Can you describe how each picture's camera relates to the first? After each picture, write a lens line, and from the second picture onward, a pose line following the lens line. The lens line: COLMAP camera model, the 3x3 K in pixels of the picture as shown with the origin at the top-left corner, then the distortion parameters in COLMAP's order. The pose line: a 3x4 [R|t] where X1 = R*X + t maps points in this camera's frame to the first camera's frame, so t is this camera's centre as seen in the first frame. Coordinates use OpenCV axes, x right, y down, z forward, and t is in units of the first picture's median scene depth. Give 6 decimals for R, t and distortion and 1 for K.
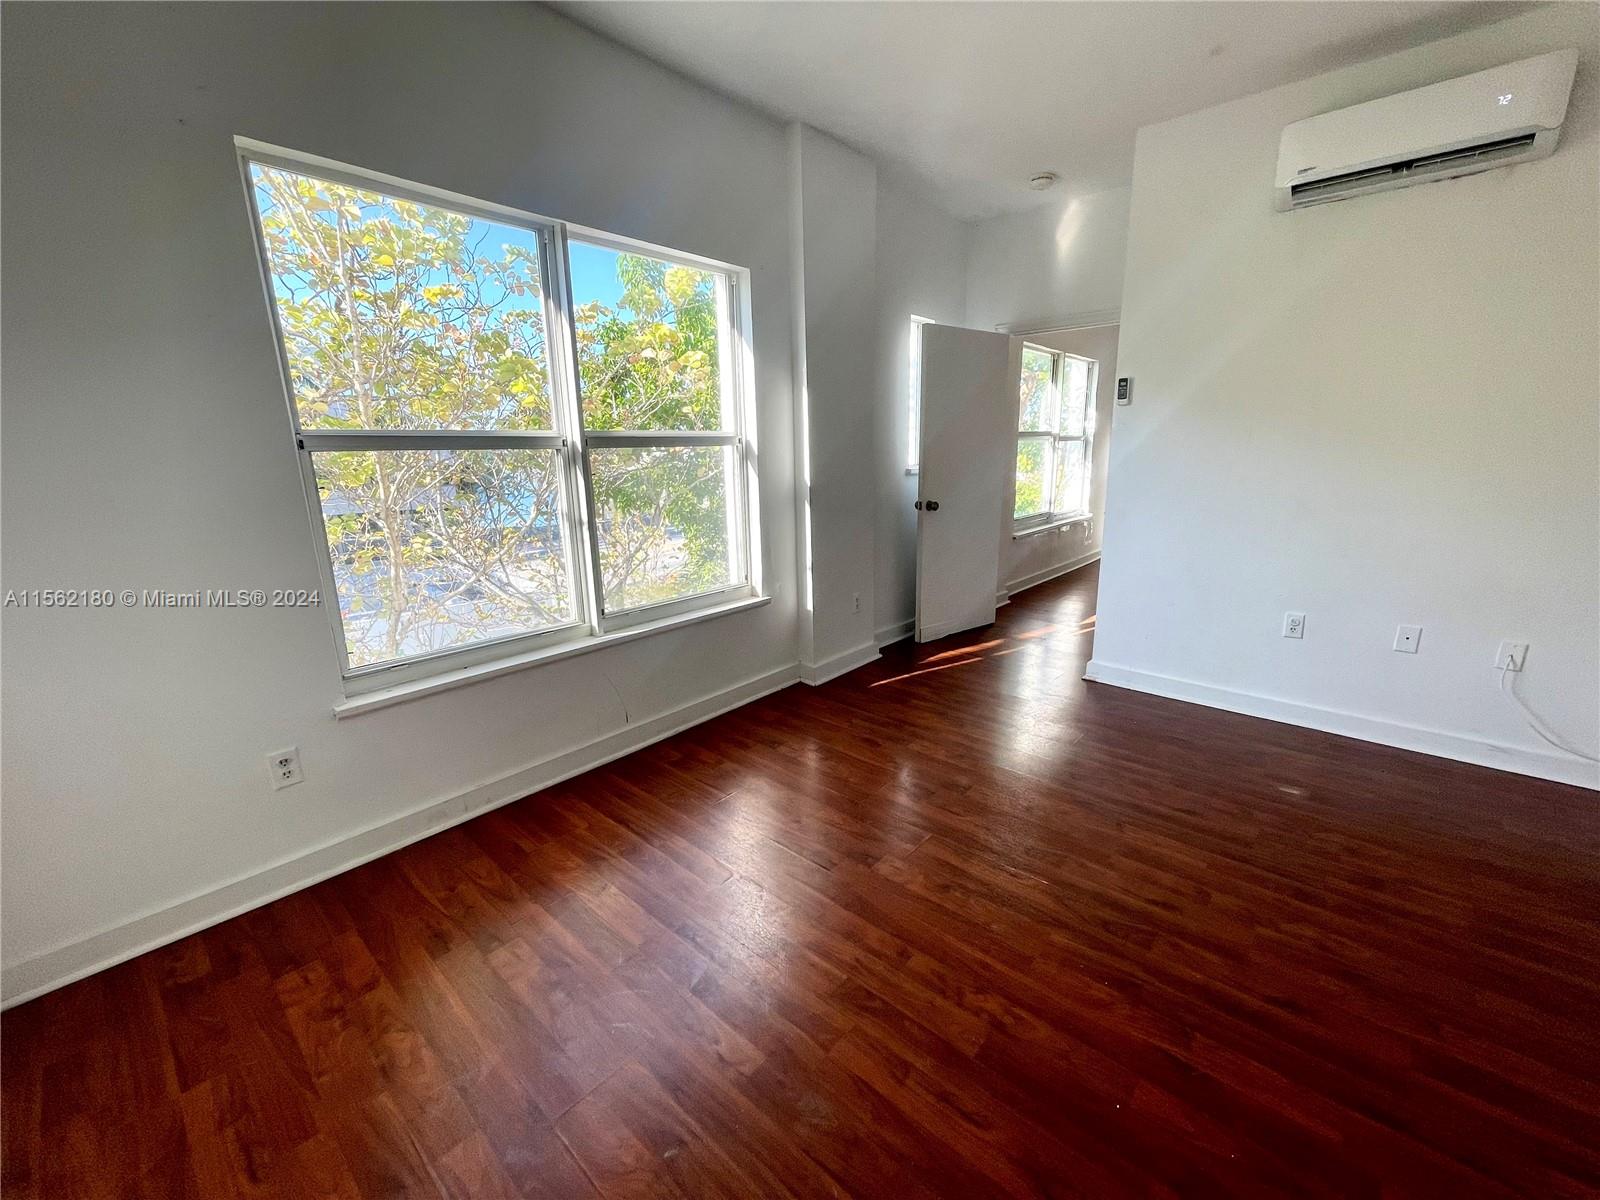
lens RADIAL K [[646.5, 0, 801.2], [0, 646.5, 608.8], [0, 0, 1]] dist [-0.006294, 0.003978]
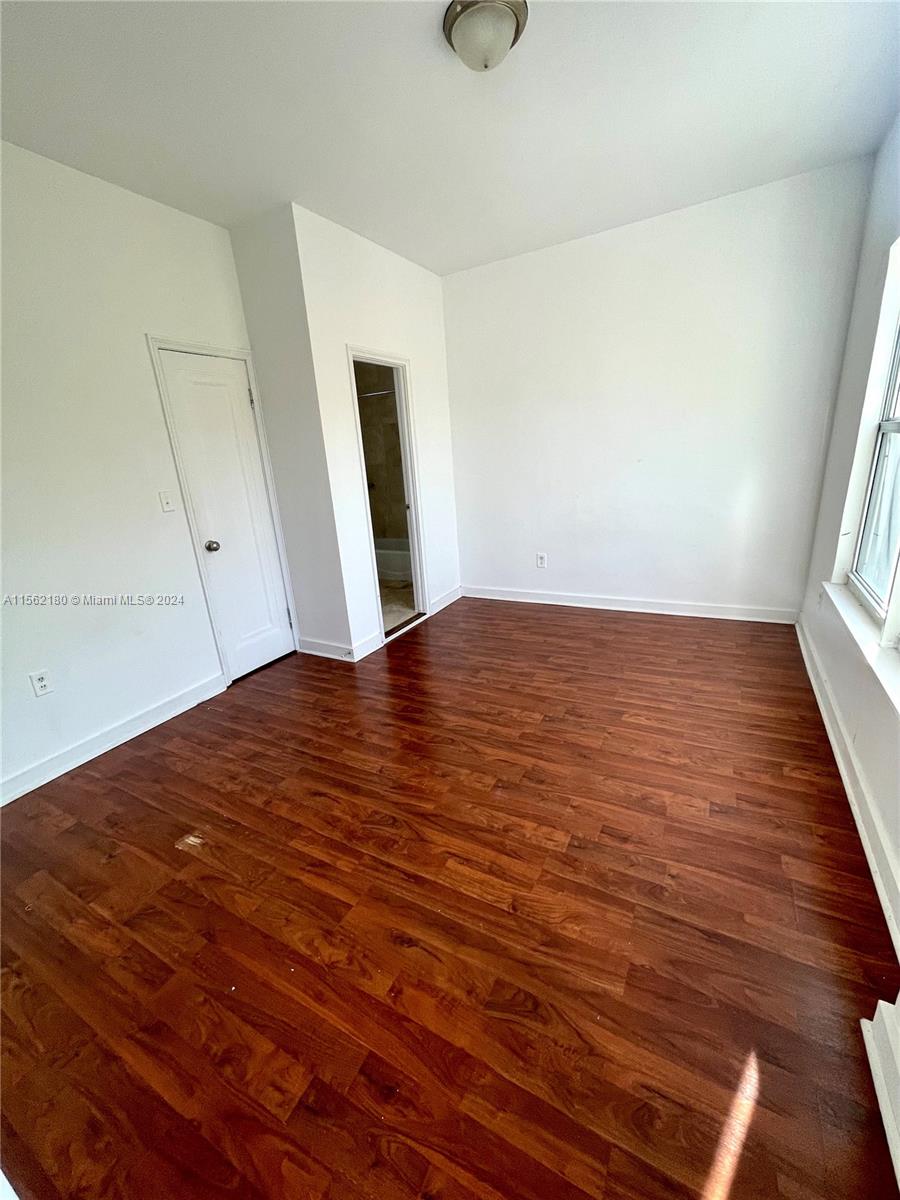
lens RADIAL K [[484.8, 0, 449.7], [0, 484.8, 607.5], [0, 0, 1]] dist [-0.006294, 0.003978]
pose [[-0.972123, 0.149632, -0.180517, 0.435029], [0.032275, 0.847962, 0.529073, -0.416045], [0.232238, 0.508498, -0.829153, 1.505183]]
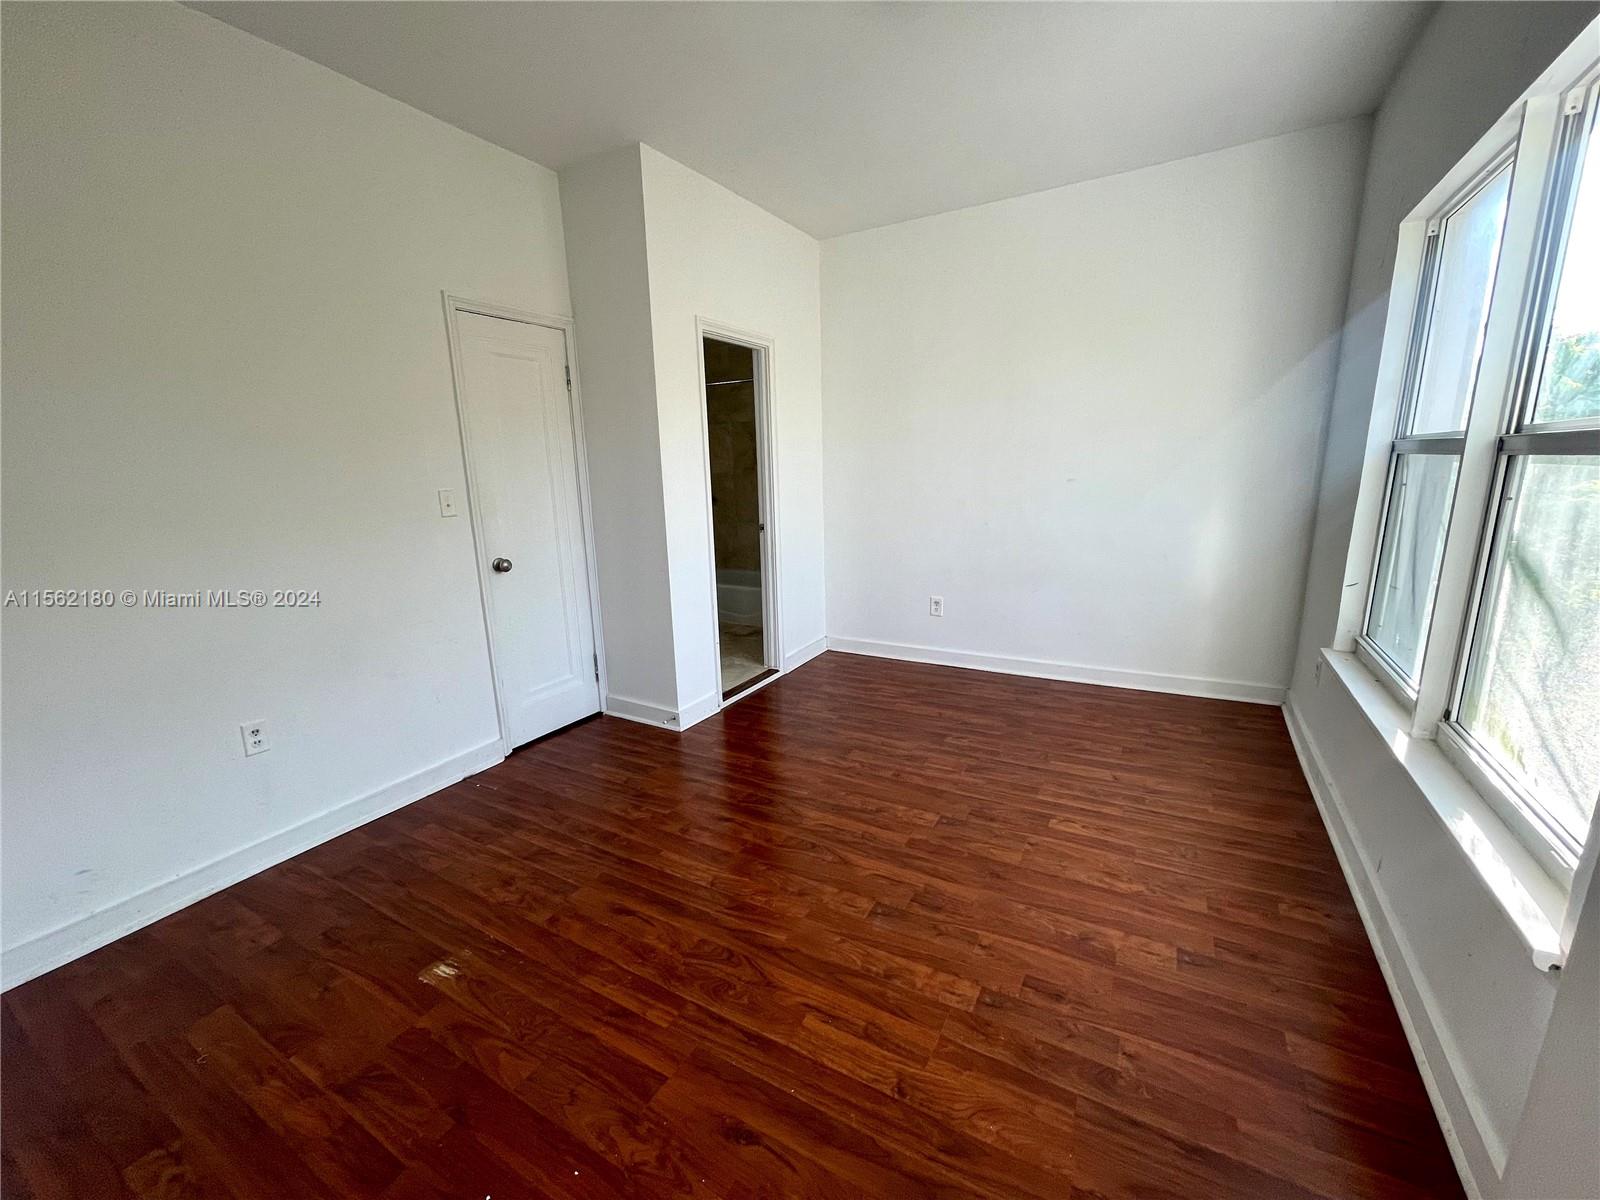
lens RADIAL K [[646.5, 0, 802.1], [0, 646.5, 612.7], [0, 0, 1]] dist [-0.006294, 0.003978]
pose [[-0.978094, 0.089965, -0.187718, 0.454632], [-0.005051, 0.891262, 0.453461, -0.398204], [0.208102, 0.444476, -0.871284, 1.497434]]
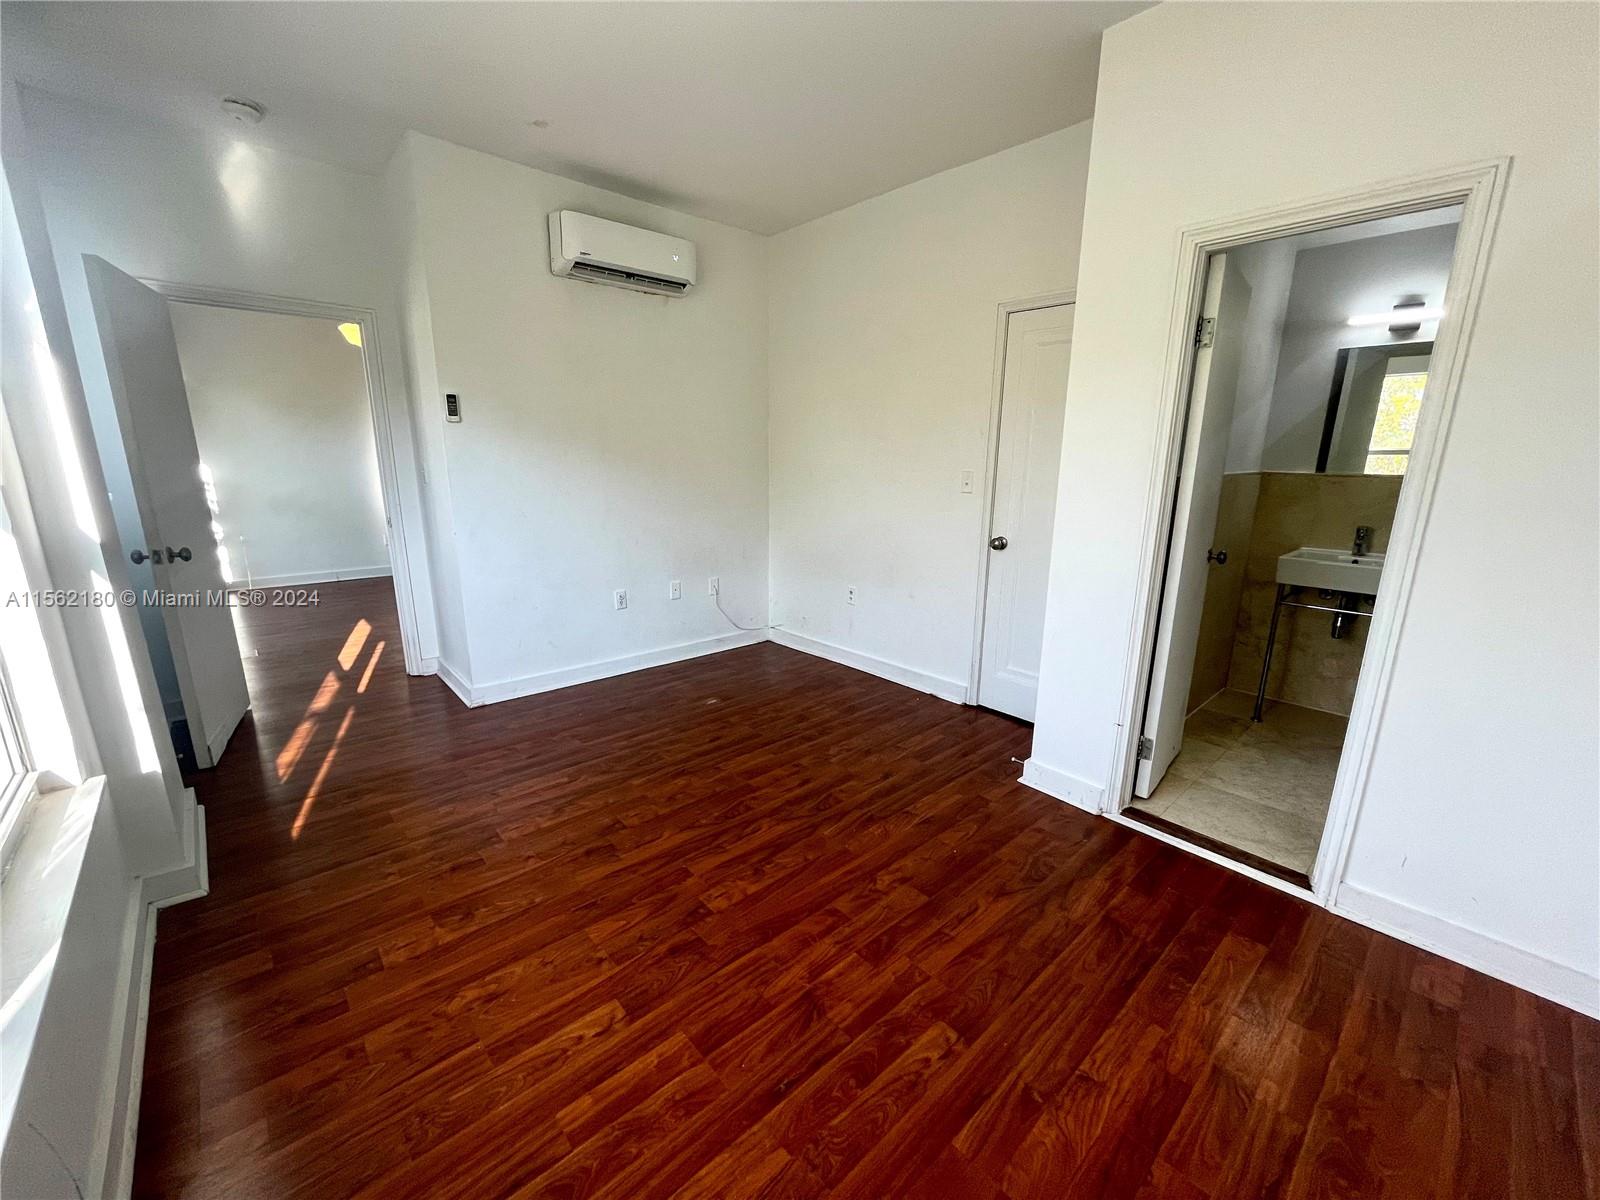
lens RADIAL K [[646.5, 0, 799.9], [0, 646.5, 611.6], [0, 0, 1]] dist [-0.006294, 0.003978]
pose [[0.112066, -0.223610, 0.968215, -0.575268], [0.226651, 0.954421, 0.194191, -0.148173], [-0.967507, 0.197685, 0.157640, 0.520847]]
